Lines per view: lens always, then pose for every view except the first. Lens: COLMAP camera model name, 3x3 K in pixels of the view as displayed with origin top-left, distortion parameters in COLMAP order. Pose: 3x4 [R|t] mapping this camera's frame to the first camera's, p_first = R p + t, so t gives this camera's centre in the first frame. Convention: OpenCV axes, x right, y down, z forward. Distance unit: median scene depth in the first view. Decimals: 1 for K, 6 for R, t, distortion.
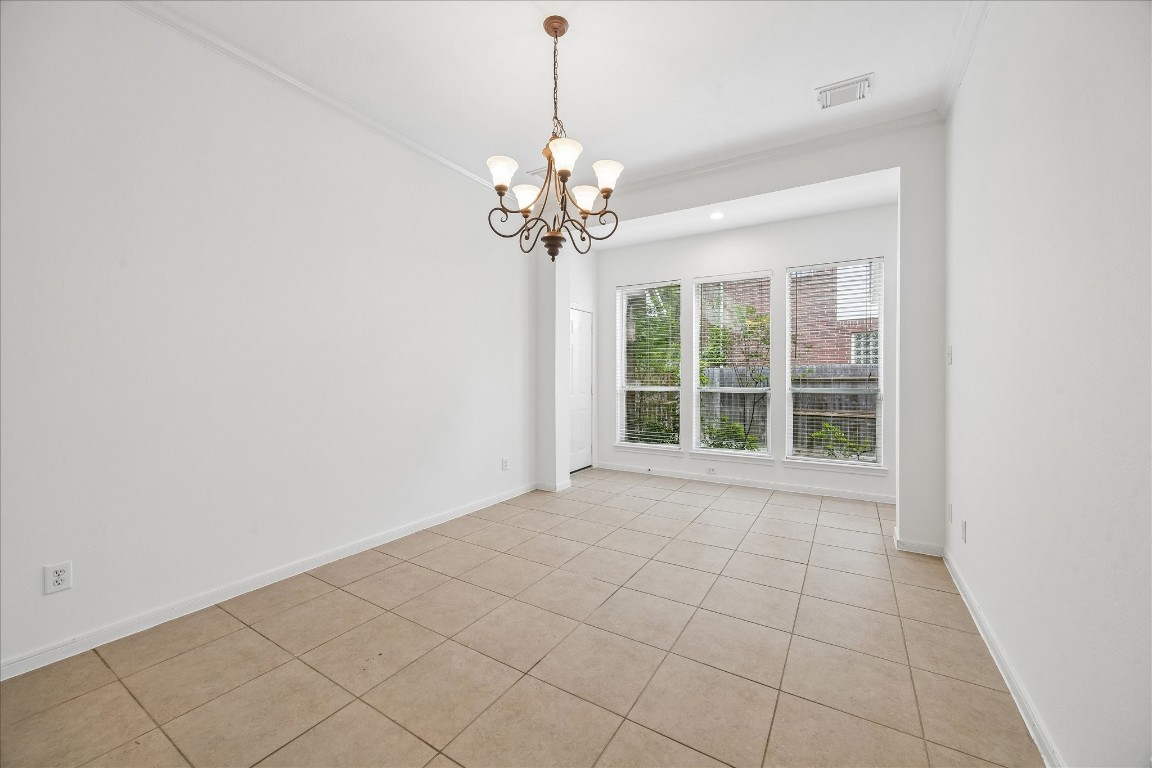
lens RADIAL K [[438.3, 0, 577.5], [0, 438.3, 379.0], [0, 0, 1]] dist [-0.001968, -0.000190]
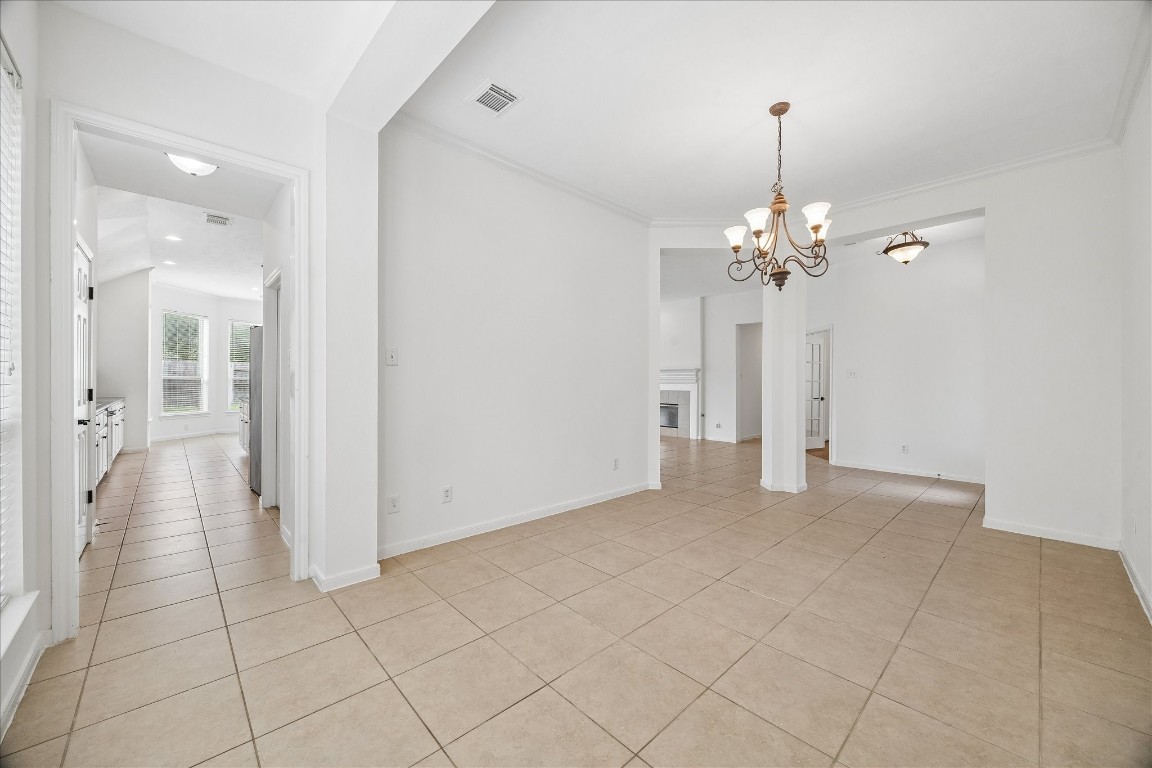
lens RADIAL K [[437.6, 0, 573.9], [0, 437.6, 371.8], [0, 0, 1]] dist [-0.009057, -0.000089]
pose [[-0.963491, -0.000781, 0.267740, 0.163777], [-0.003973, 0.999927, -0.011382, -0.011766], [-0.267711, -0.012030, -0.963424, 2.223771]]
